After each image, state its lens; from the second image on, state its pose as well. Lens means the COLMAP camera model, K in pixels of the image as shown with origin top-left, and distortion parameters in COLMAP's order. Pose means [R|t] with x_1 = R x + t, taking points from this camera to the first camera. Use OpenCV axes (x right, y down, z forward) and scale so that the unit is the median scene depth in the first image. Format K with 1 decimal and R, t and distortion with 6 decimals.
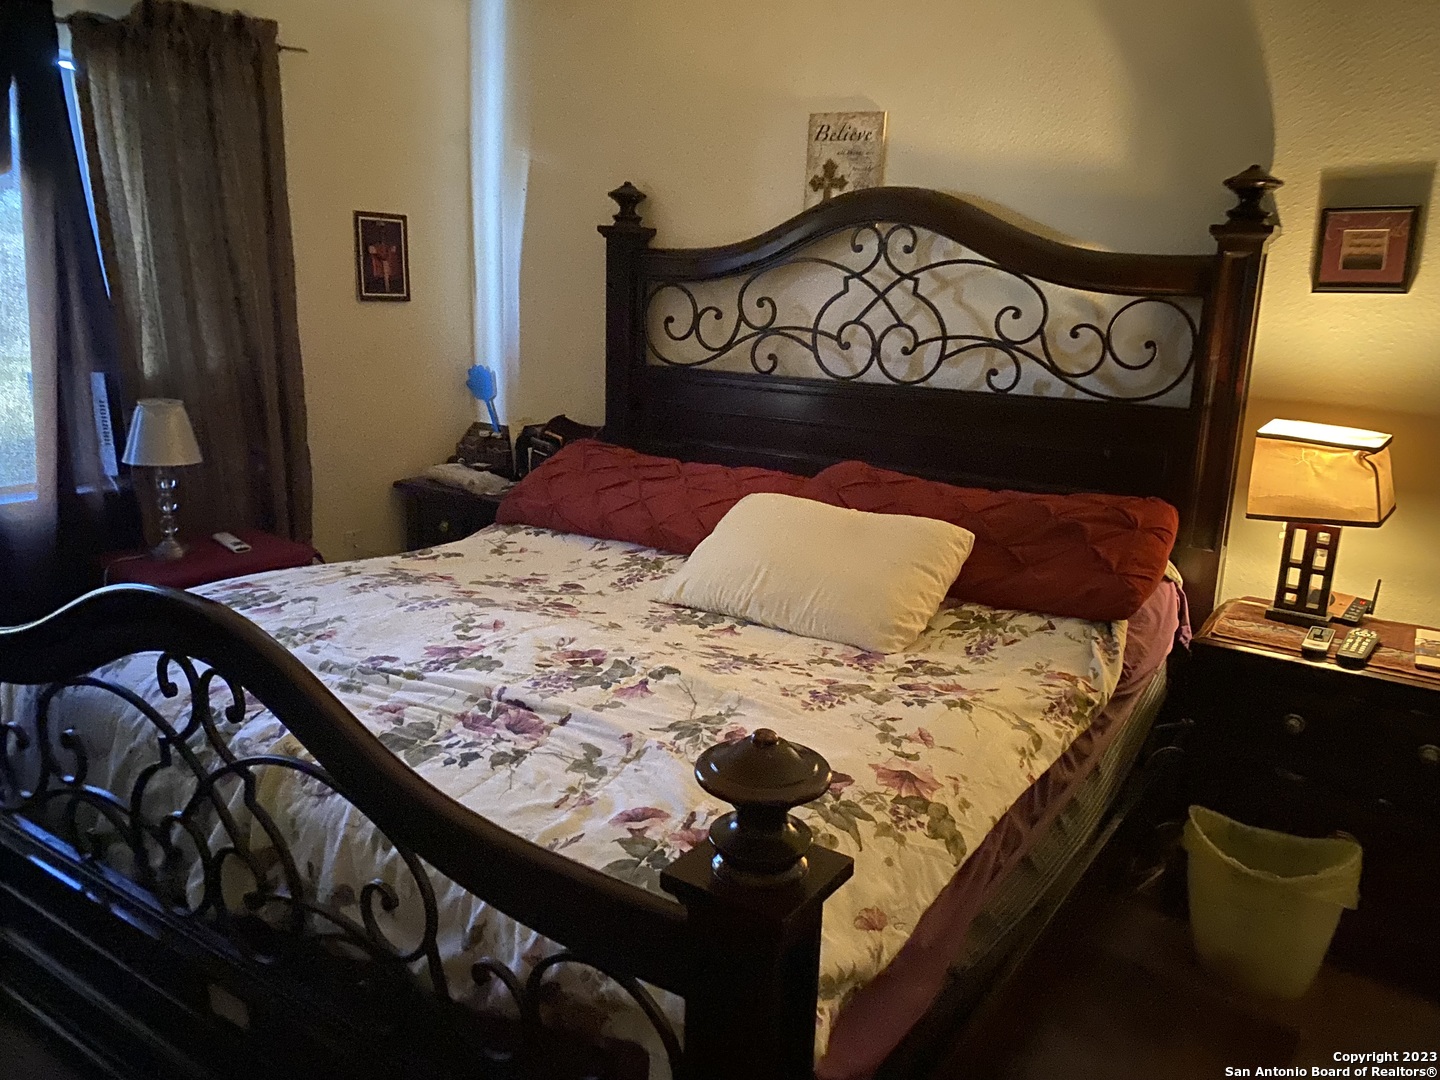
lens RADIAL K [[1094.9, 0, 712.3], [0, 1094.9, 545.8], [0, 0, 1]] dist [0.047835, -0.060529]
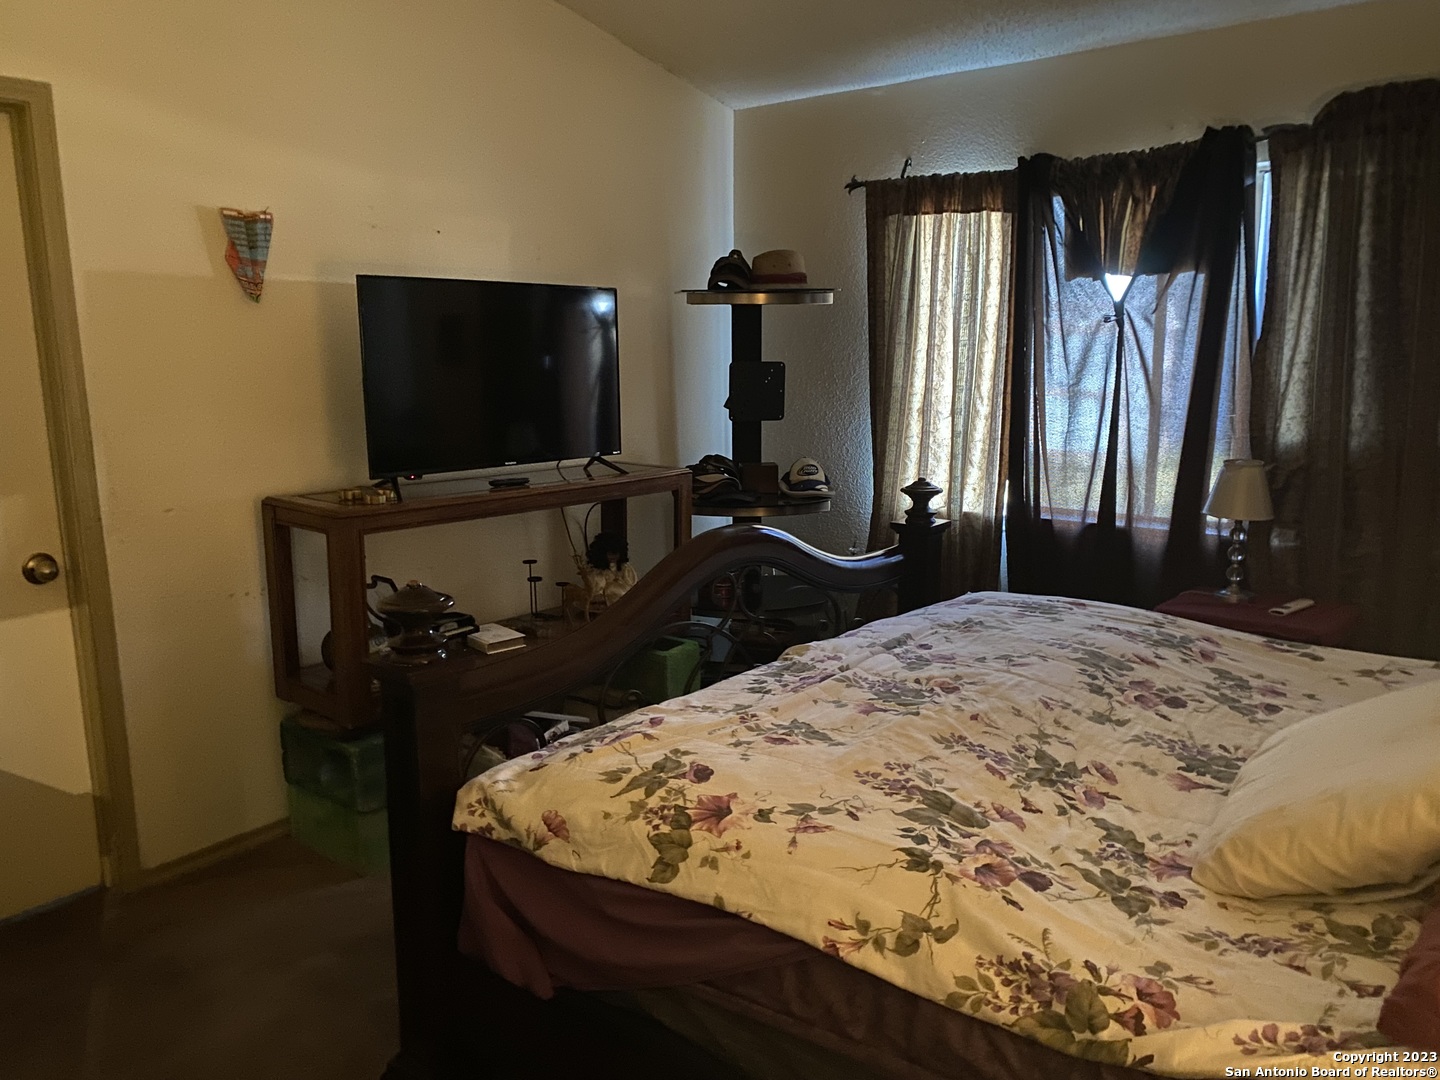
lens RADIAL K [[1094.9, 0, 713.1], [0, 1094.9, 538.7], [0, 0, 1]] dist [0.047835, -0.060529]
pose [[-0.076671, 0.148884, -0.985878, 0.845588], [-0.235530, 0.958099, 0.163006, -0.146433], [0.968838, 0.244702, -0.038392, 0.715473]]
